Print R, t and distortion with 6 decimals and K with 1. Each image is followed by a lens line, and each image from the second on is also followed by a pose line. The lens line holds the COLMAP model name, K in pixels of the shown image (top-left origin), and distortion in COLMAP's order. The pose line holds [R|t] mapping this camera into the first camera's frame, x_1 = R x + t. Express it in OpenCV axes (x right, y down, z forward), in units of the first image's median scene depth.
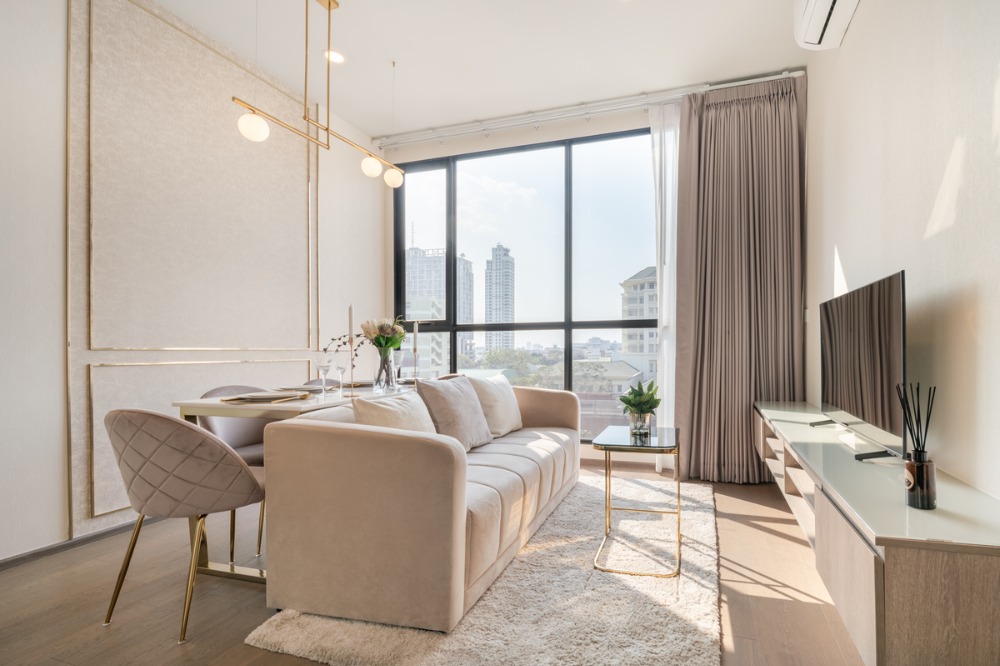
lens RADIAL K [[444.1, 0, 594.9], [0, 444.1, 351.7], [0, 0, 1]] dist [0.000964, 0.000082]
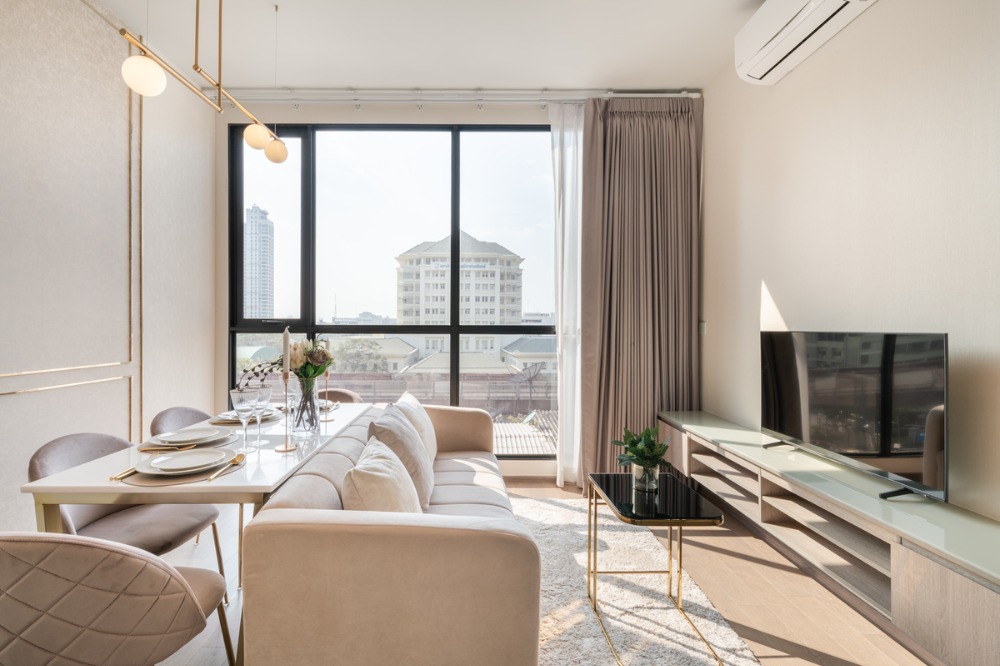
lens RADIAL K [[449.2, 0, 500.0], [0, 449.2, 333.0], [0, 0, 1]] dist [0.000928, -0.000122]
pose [[0.962508, 0.007881, 0.271137, -0.255021], [-0.009854, 0.999934, 0.005917, -0.067687], [-0.271073, -0.008367, 0.962523, 0.101592]]
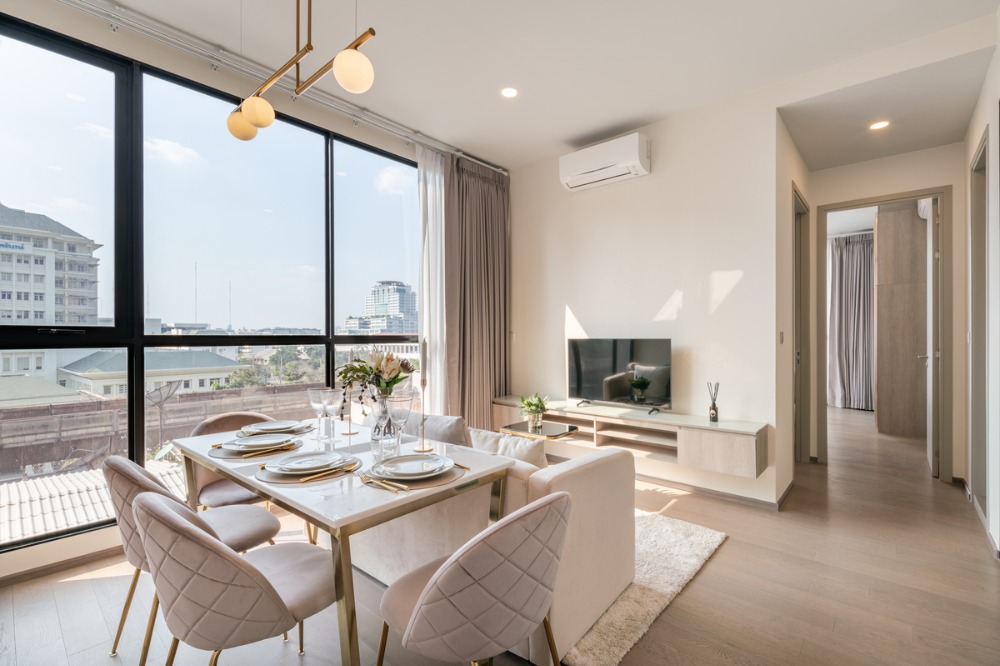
lens RADIAL K [[435.5, 0, 525.7], [0, 435.5, 336.8], [0, 0, 1]] dist [0.000287, -0.000176]
pose [[0.417119, 0.006544, 0.908828, -0.801051], [0.003454, 0.999955, -0.008785, -0.064731], [-0.908845, 0.006804, 0.417078, 0.324340]]
